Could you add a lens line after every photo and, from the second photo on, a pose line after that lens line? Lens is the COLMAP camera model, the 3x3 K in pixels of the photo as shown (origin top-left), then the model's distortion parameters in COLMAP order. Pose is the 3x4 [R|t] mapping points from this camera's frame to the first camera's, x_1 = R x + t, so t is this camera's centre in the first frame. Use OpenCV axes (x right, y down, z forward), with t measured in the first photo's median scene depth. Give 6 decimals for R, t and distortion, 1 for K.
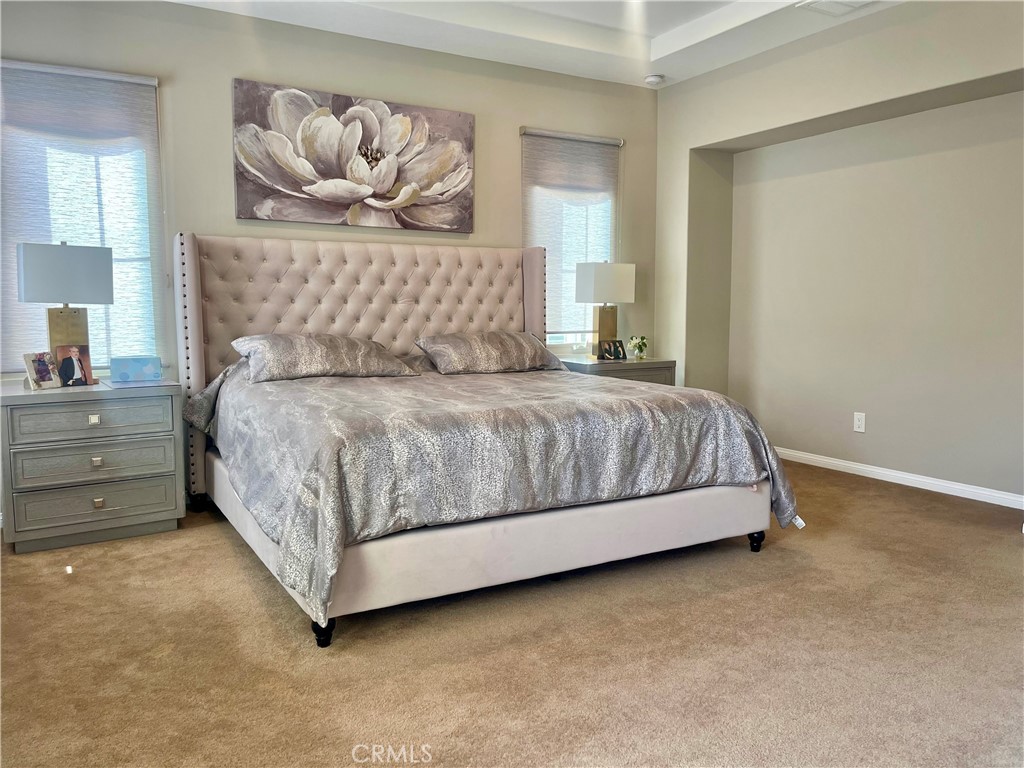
lens RADIAL K [[769.5, 0, 519.8], [0, 769.5, 382.7], [0, 0, 1]] dist [0.041940, -0.021658]
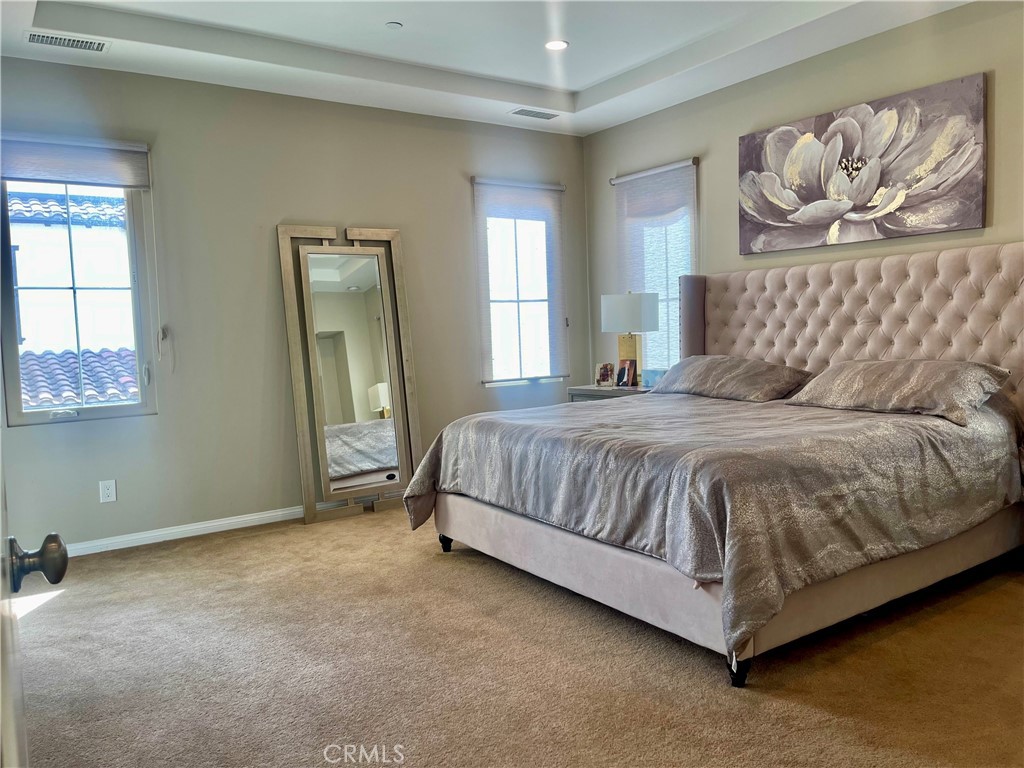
lens RADIAL K [[769.5, 0, 521.1], [0, 769.5, 386.0], [0, 0, 1]] dist [0.041940, -0.021658]
pose [[0.086945, 0.070887, -0.993688, 0.737420], [-0.069931, 0.995439, 0.064893, -0.065550], [0.993756, 0.063847, 0.091506, 0.549706]]
